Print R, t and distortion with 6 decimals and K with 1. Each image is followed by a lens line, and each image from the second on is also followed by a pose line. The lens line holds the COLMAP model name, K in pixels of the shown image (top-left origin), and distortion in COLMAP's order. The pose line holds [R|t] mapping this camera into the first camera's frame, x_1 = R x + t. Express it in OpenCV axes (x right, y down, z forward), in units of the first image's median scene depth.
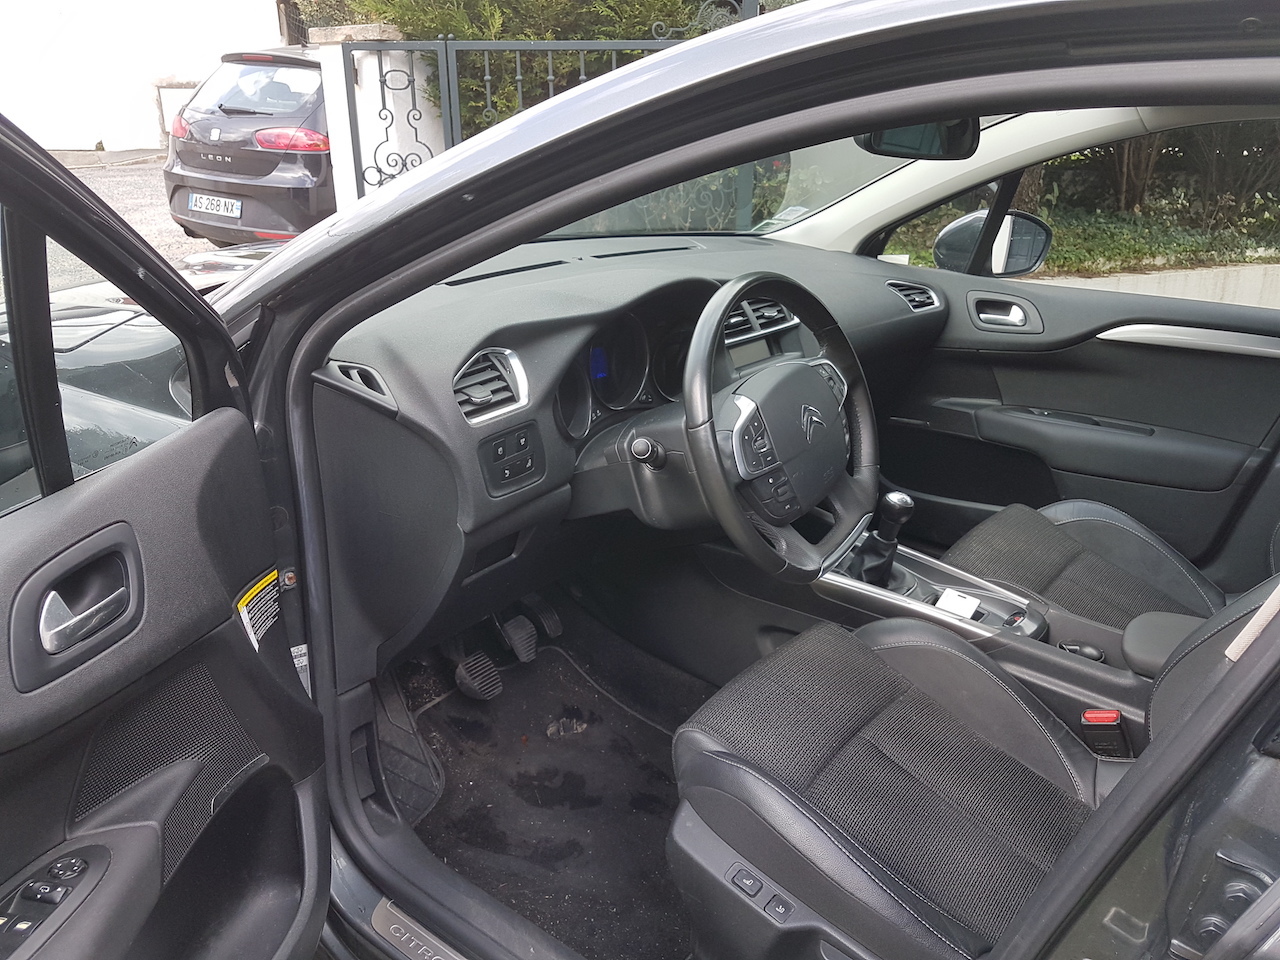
lens RADIAL K [[974.4, 0, 640.1], [0, 974.4, 473.2], [0, 0, 1]] dist [-0.009109, -0.008437]
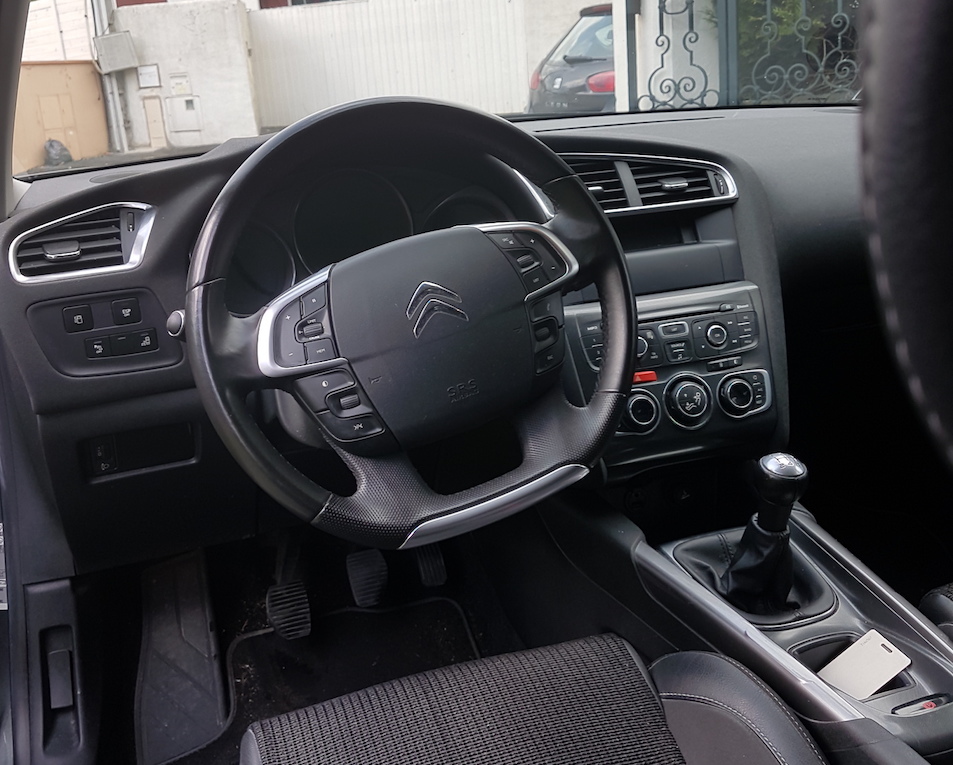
lens RADIAL K [[978.9, 0, 458.4], [0, 978.9, 354.3], [0, 0, 1]] dist [-0.017720, 0.000000]
pose [[0.827853, 0.067734, -0.556841, 0.132802], [-0.107598, 0.993424, -0.039127, 0.000949], [0.550529, 0.092306, 0.829697, 0.111616]]
